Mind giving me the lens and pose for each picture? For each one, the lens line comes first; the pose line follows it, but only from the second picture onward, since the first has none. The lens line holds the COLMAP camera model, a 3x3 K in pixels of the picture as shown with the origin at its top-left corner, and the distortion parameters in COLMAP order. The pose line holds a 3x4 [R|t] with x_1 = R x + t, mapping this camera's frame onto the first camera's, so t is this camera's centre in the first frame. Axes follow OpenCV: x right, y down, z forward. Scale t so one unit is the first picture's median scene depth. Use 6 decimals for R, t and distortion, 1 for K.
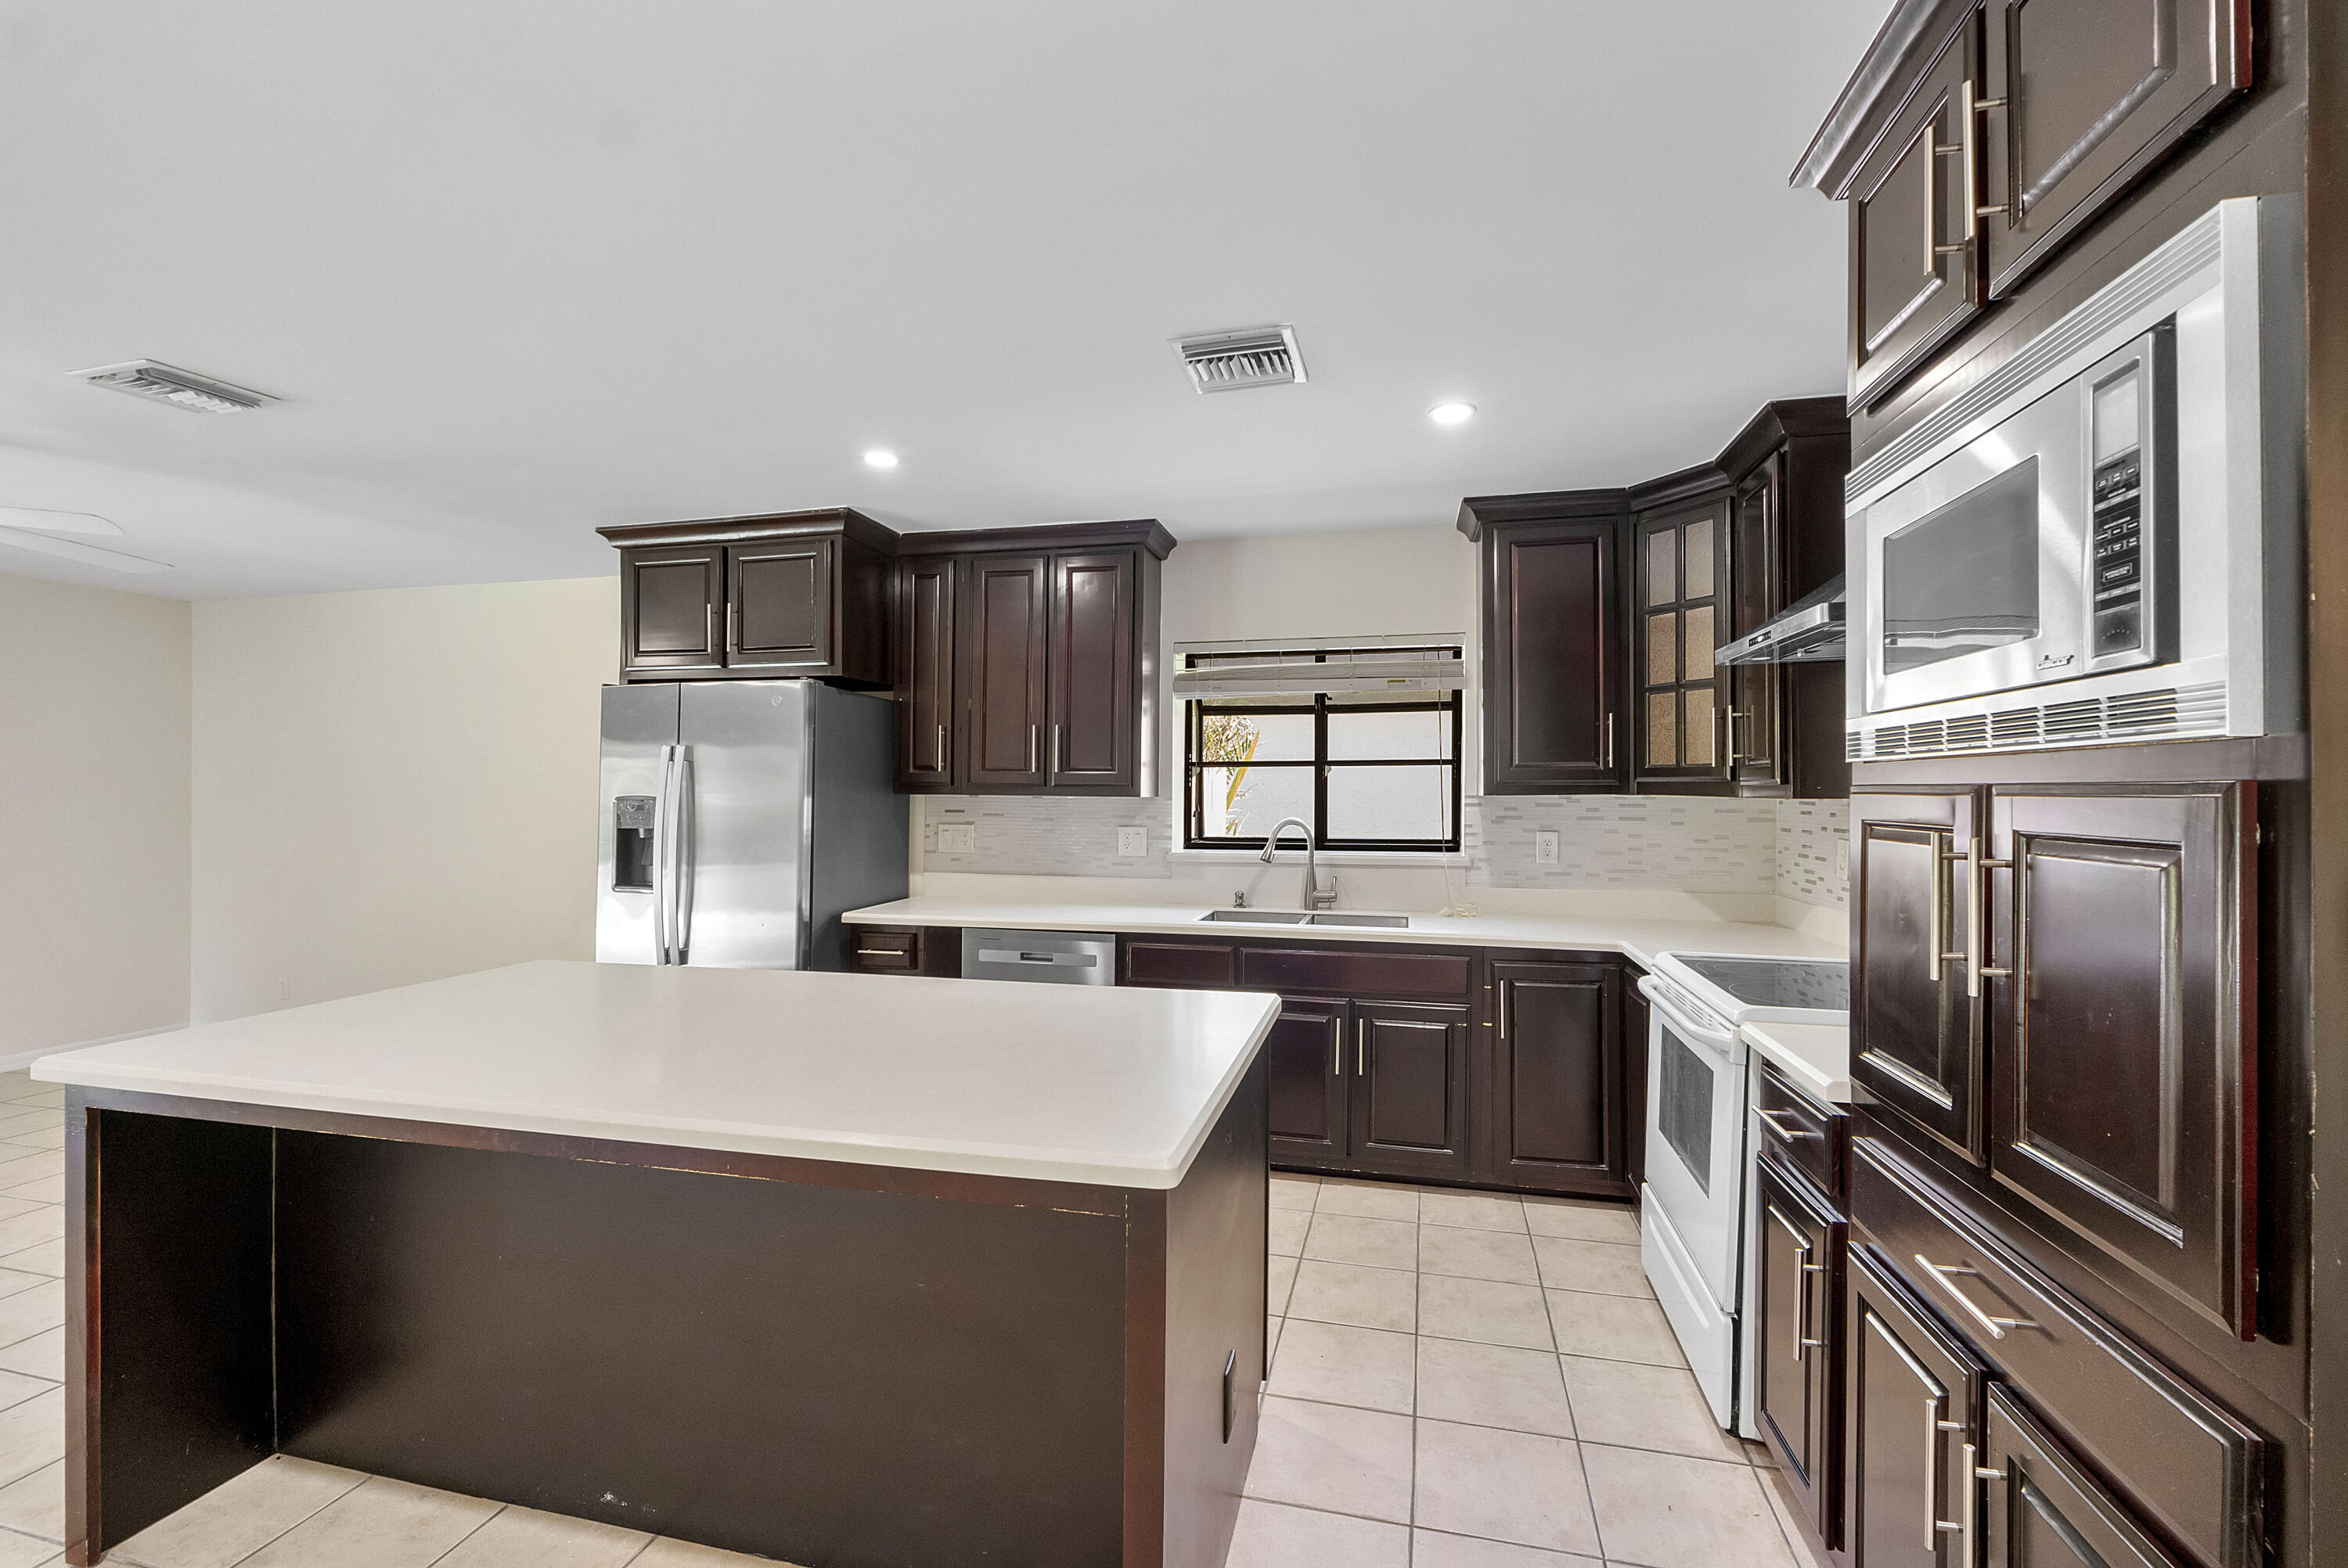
lens RADIAL K [[994.1, 0, 1159.6], [0, 994.1, 781.8], [0, 0, 1]] dist [-0.010657, -0.000430]
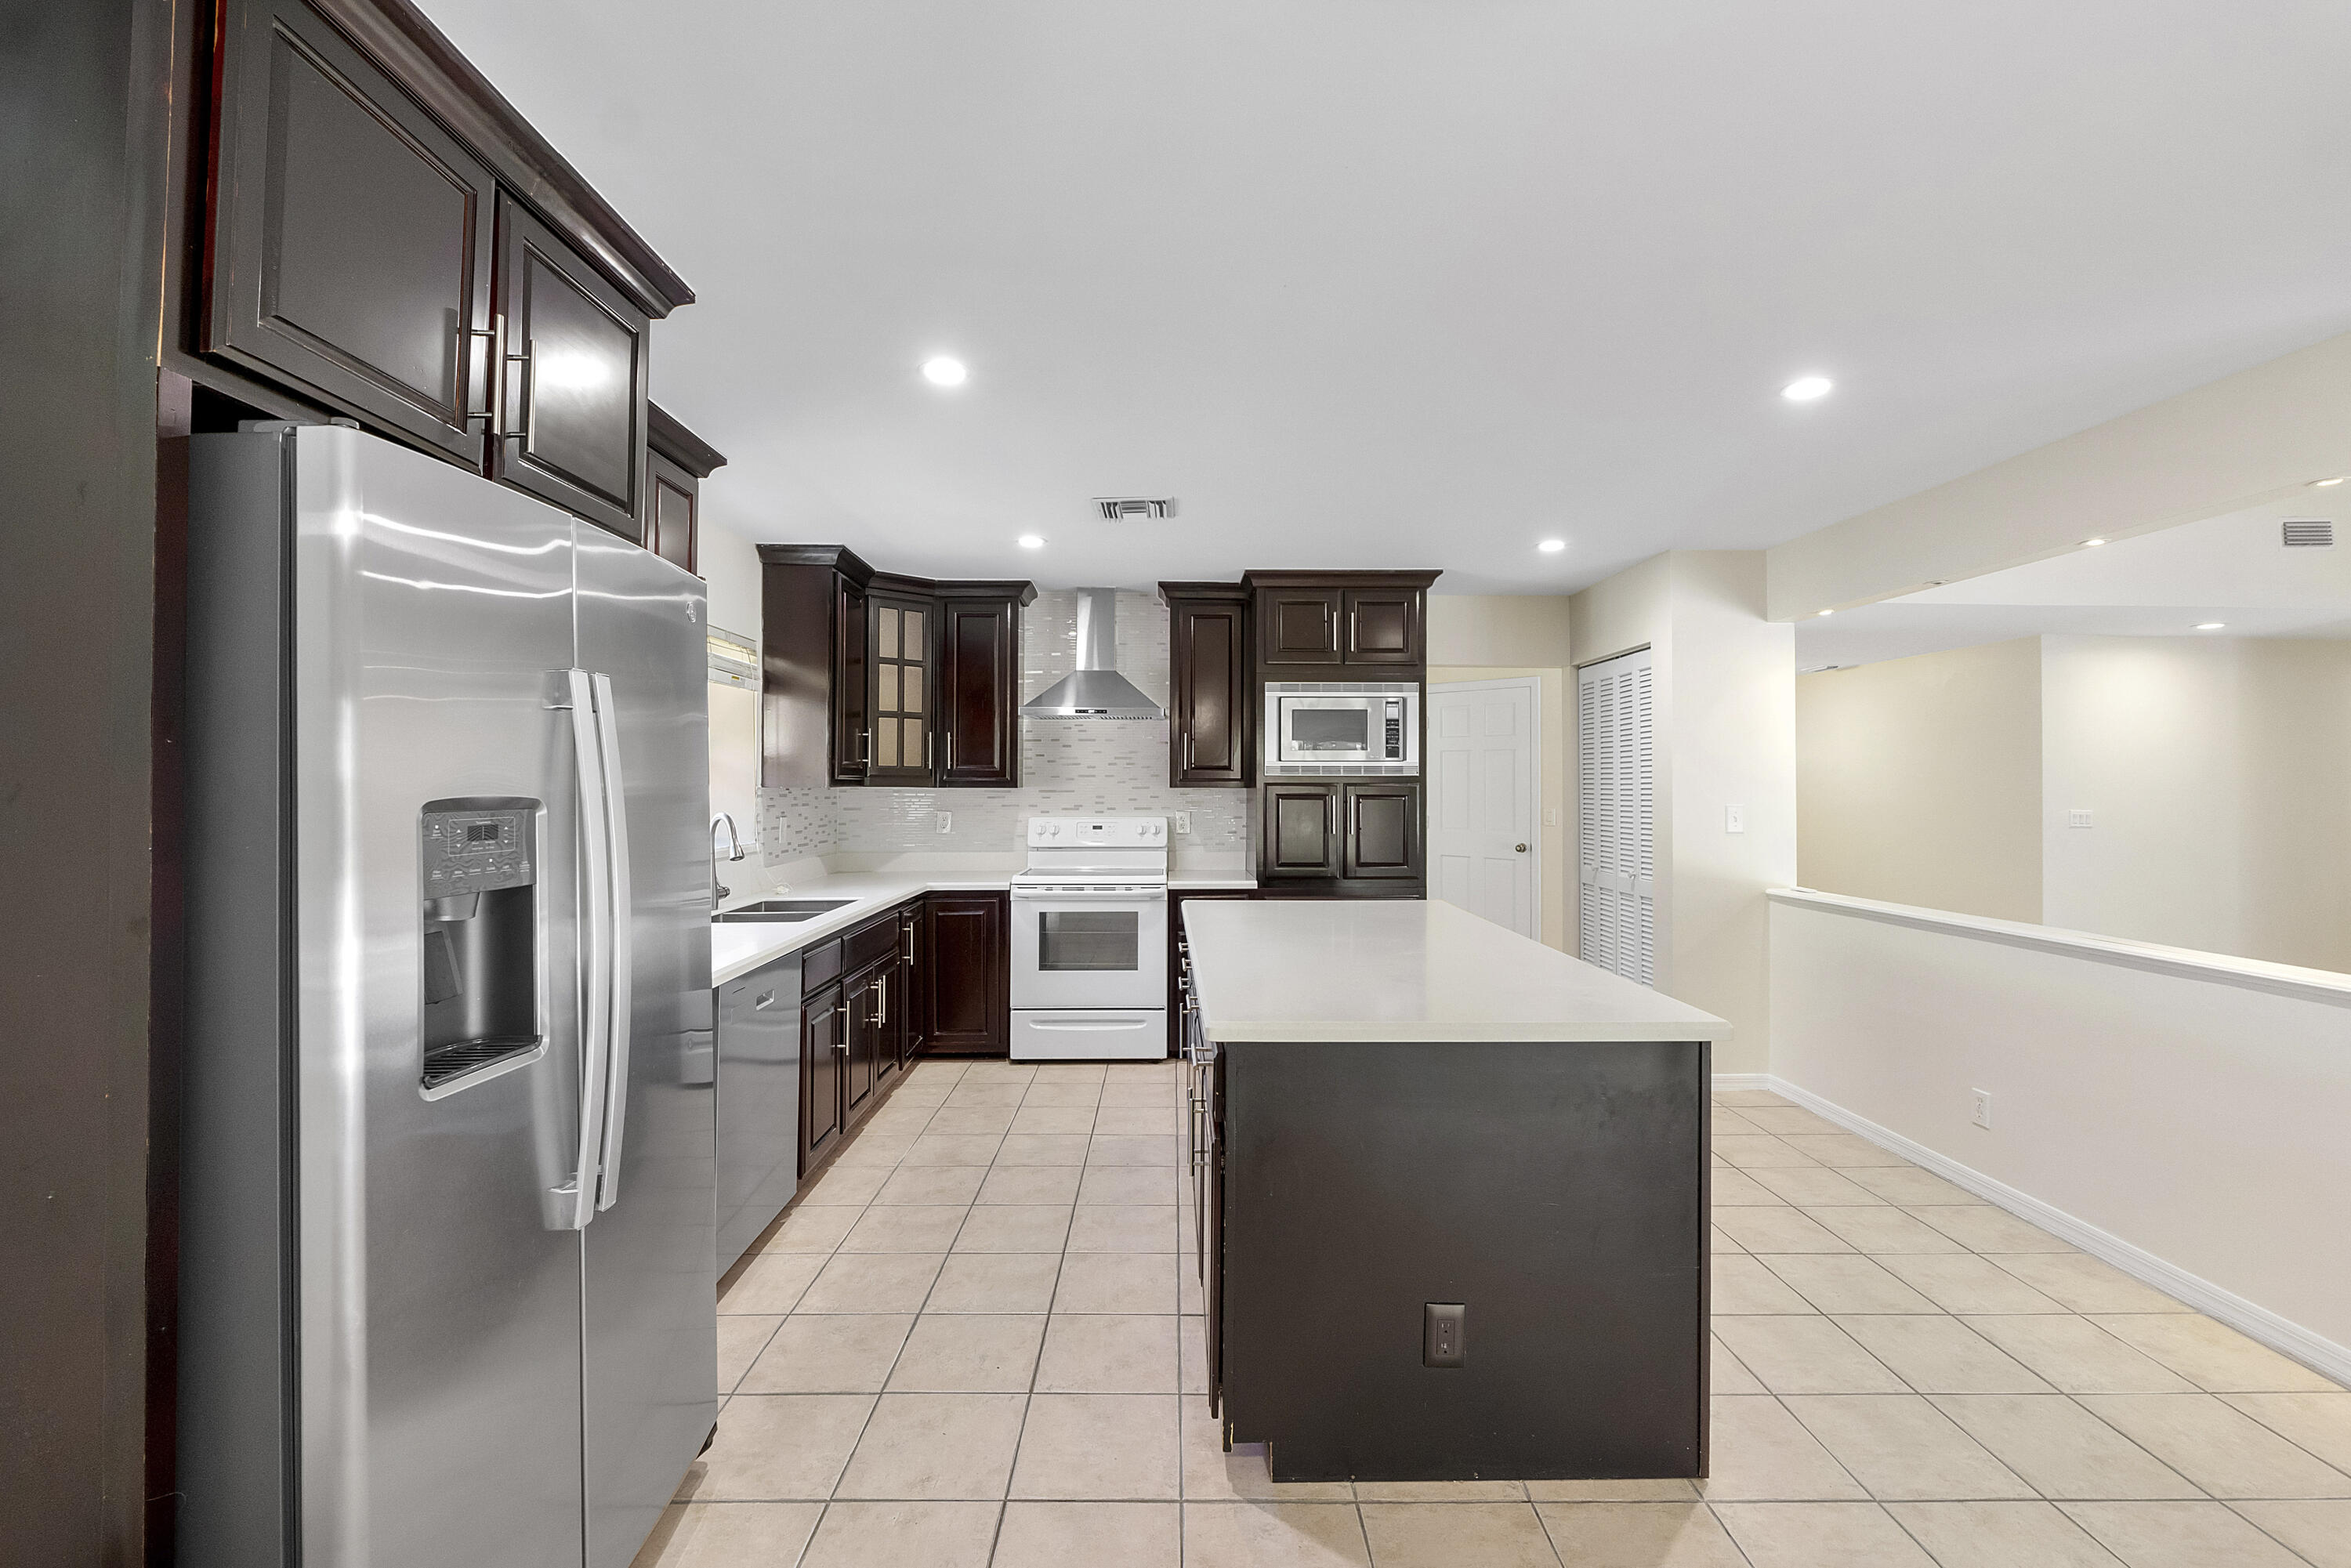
lens RADIAL K [[1007.6, 0, 1184.5], [0, 1007.6, 770.1], [0, 0, 1]] dist [-0.007951, -0.000034]
pose [[-0.265223, 0.012228, 0.964110, -0.969358], [-0.011298, 0.999812, -0.015789, 0.006857], [-0.964121, -0.015080, -0.265035, 0.889602]]
